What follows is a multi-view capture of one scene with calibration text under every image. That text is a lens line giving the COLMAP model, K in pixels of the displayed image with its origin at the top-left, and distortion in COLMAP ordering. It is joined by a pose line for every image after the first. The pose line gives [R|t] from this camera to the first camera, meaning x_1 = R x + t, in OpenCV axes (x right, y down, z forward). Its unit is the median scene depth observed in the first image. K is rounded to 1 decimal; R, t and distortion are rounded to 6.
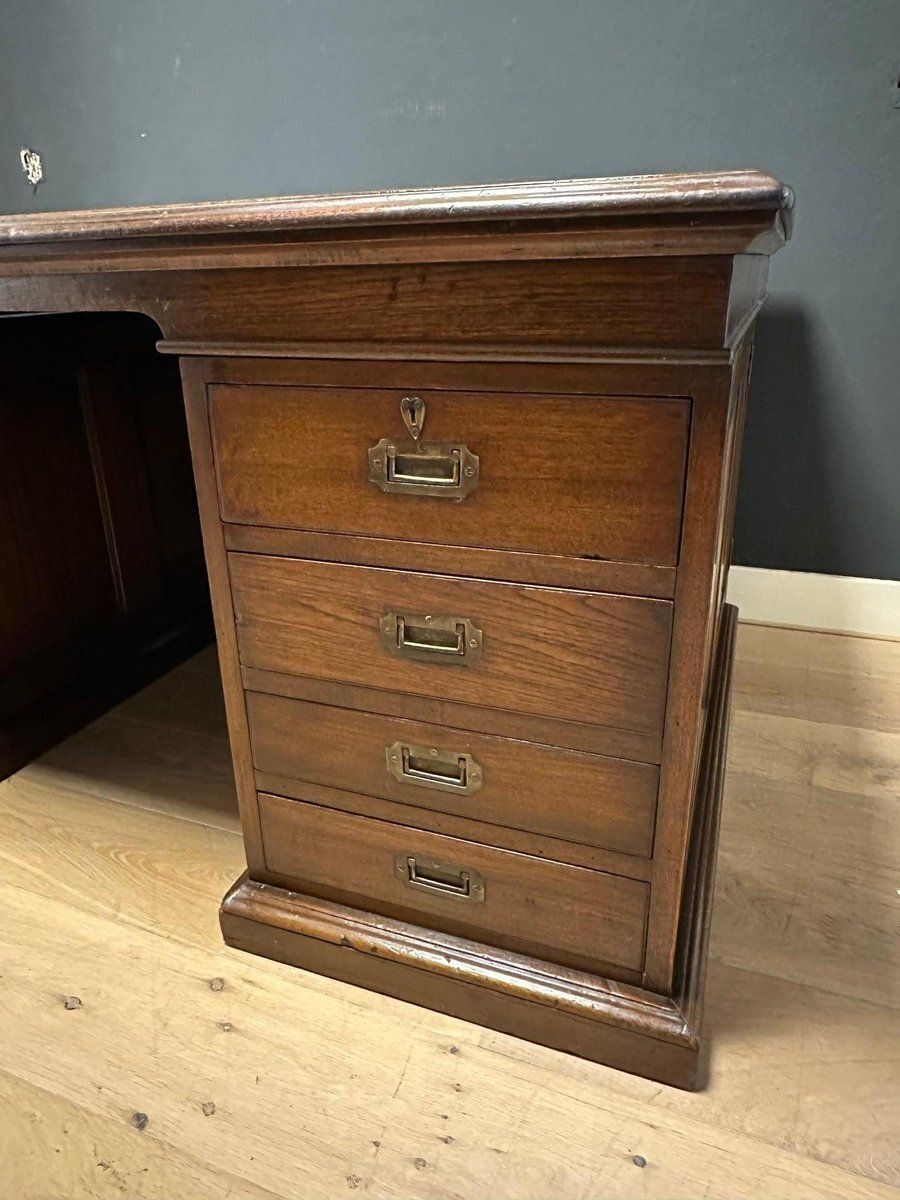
lens RADIAL K [[811.7, 0, 447.3], [0, 811.7, 579.1], [0, 0, 1]] dist [-0.003577, 0.001947]
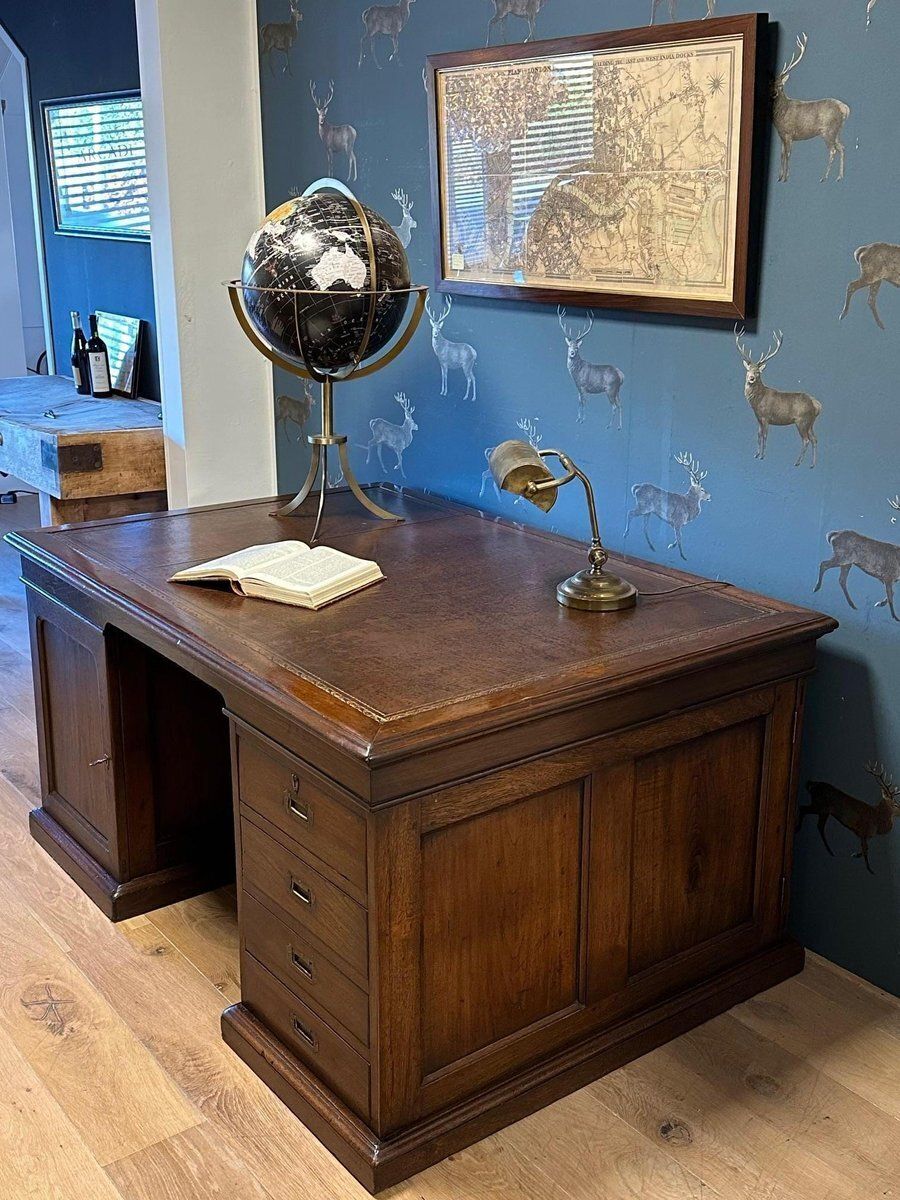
lens RADIAL K [[1337.6, 0, 447.2], [0, 1337.6, 591.2], [0, 0, 1]] dist [0.193348, -0.441541]
pose [[0.848256, 0.187622, -0.495238, 1.655129], [-0.217928, 0.975958, -0.003529, -0.660629], [0.482669, 0.110920, 0.868750, -1.617047]]
